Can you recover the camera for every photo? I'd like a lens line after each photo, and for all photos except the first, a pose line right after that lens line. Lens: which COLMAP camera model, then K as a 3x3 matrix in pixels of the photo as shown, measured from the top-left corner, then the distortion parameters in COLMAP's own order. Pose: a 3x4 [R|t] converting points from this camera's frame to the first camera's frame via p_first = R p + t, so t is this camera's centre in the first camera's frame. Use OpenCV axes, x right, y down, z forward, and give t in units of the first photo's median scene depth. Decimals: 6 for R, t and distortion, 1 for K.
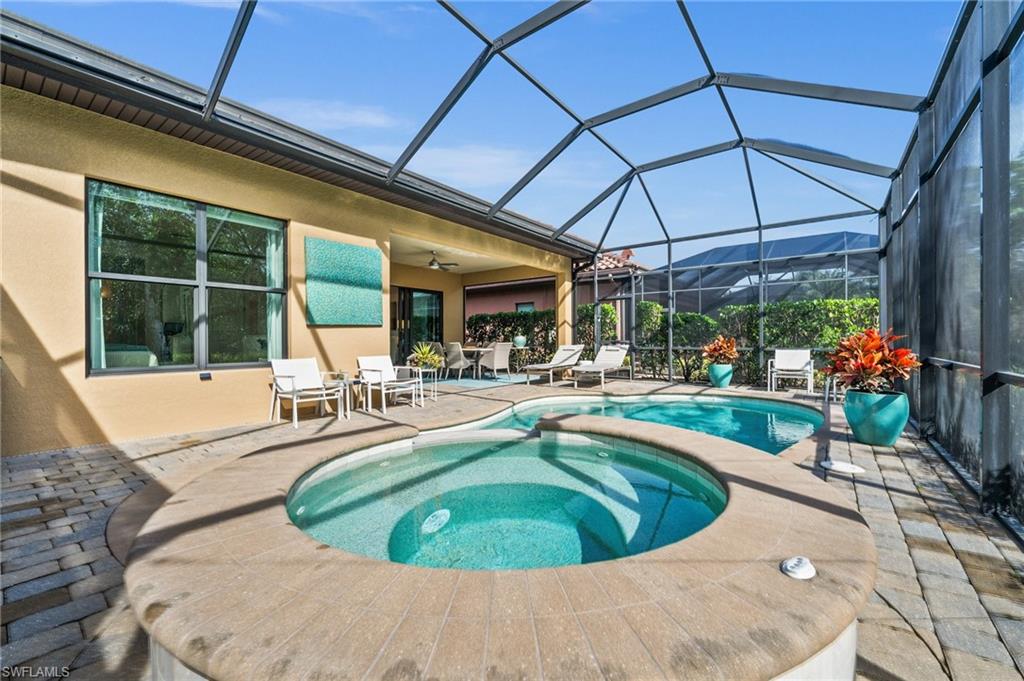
lens RADIAL K [[420.6, 0, 509.8], [0, 420.6, 334.5], [0, 0, 1]] dist [0.001085, 0.000125]
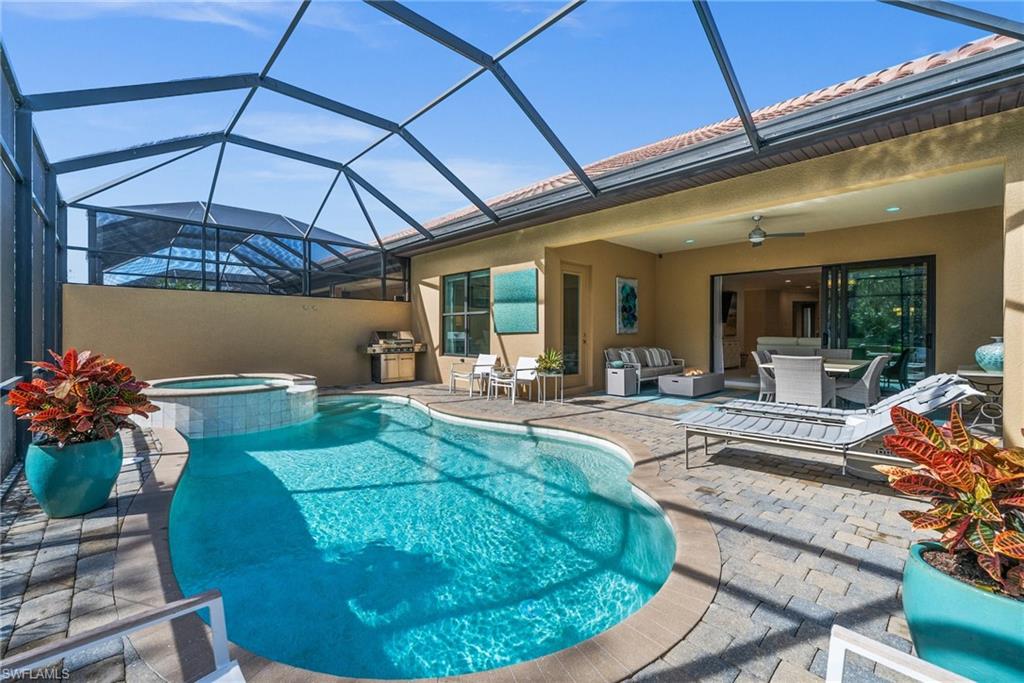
lens RADIAL K [[428.8, 0, 512.5], [0, 428.8, 339.6], [0, 0, 1]] dist [-0.001315, -0.000069]
pose [[-0.154654, 0.002101, -0.987967, 1.138629], [-0.008649, 0.999957, 0.003481, -0.005230], [0.987931, 0.009083, -0.154629, 1.427905]]
